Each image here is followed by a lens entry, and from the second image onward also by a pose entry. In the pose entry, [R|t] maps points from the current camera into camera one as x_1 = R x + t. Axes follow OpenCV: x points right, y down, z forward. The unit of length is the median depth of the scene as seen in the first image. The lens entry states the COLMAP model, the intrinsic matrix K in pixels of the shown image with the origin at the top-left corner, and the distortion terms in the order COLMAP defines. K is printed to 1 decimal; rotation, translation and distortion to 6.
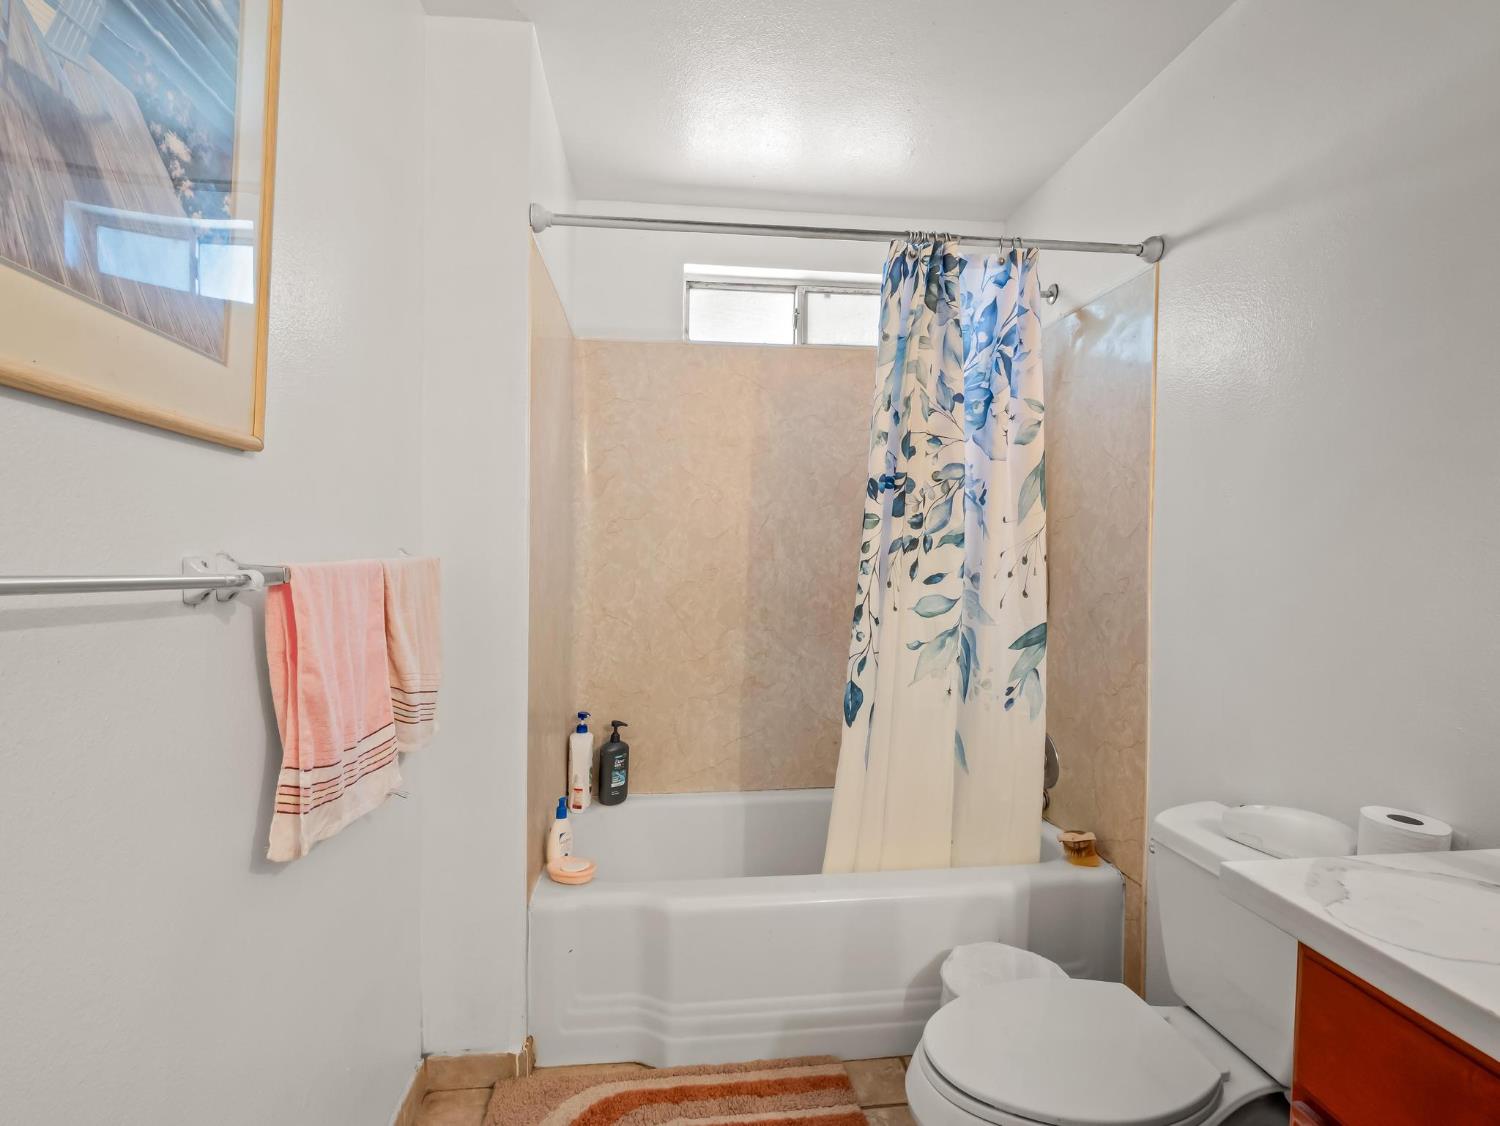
lens RADIAL K [[730.3, 0, 745.8], [0, 730.3, 555.6], [0, 0, 1]] dist [-0.003392, -0.009863]
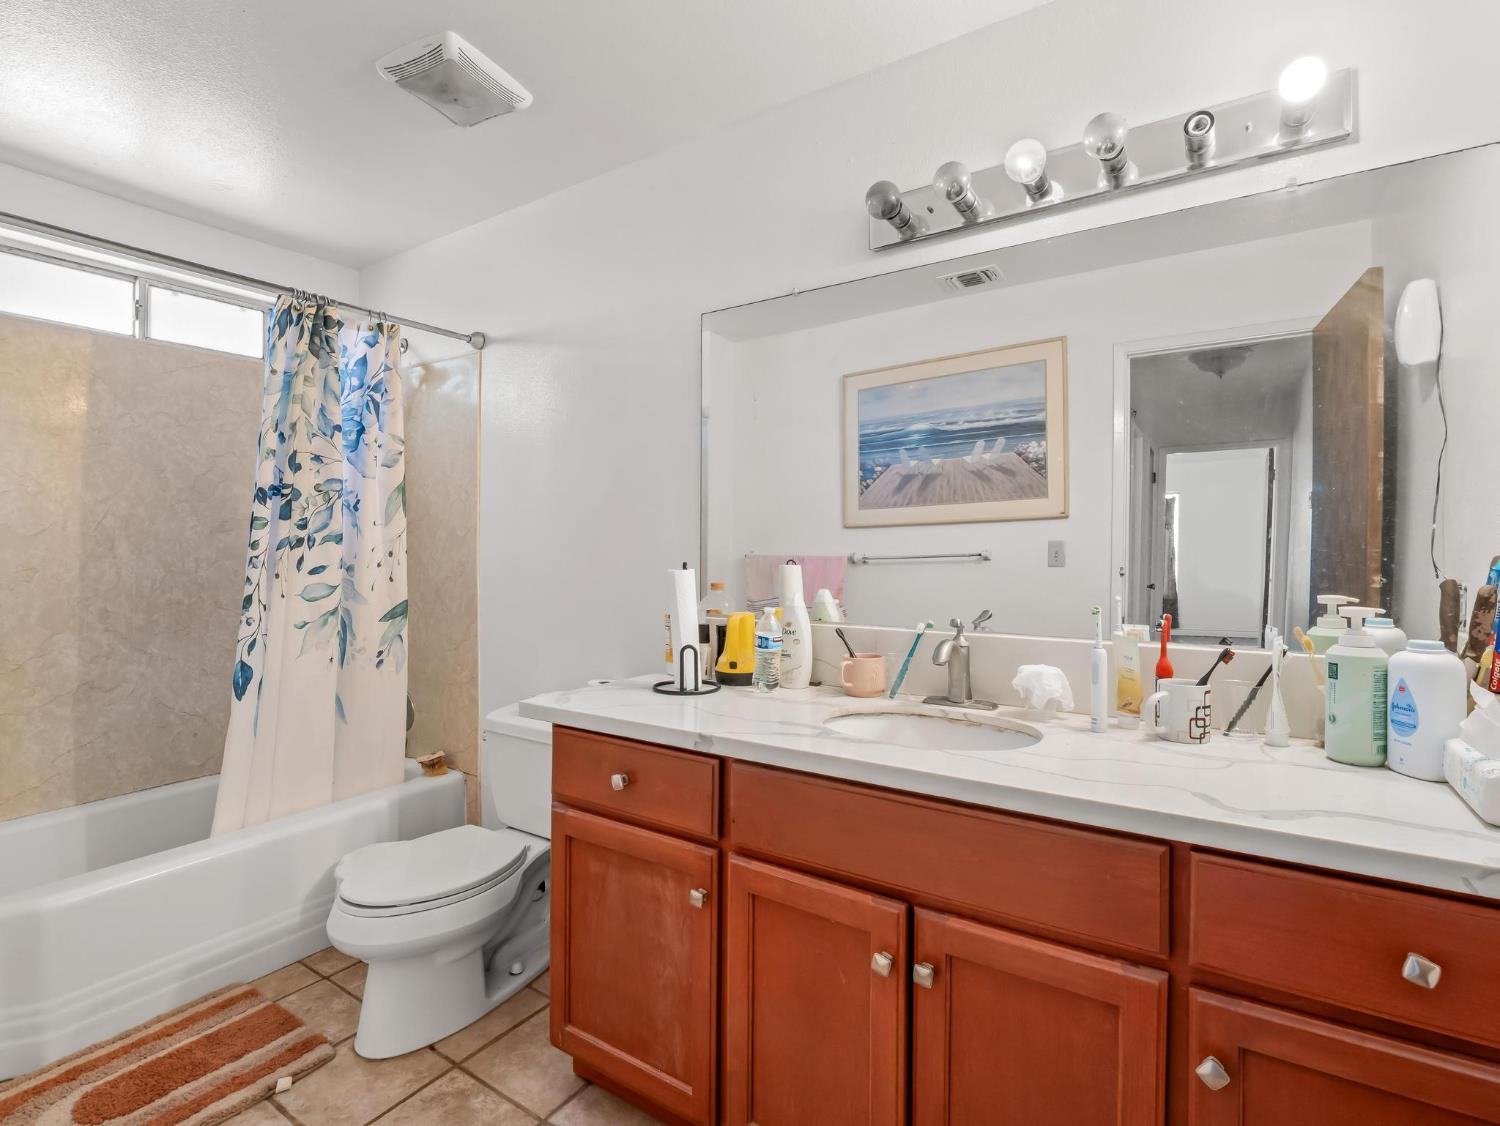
lens RADIAL K [[730.3, 0, 745.8], [0, 730.3, 555.6], [0, 0, 1]] dist [-0.003392, -0.009863]
pose [[0.647294, -0.018826, 0.762008, -0.213958], [0.010084, 0.999819, 0.016136, -0.005530], [-0.762174, -0.002761, 0.647367, -0.358148]]
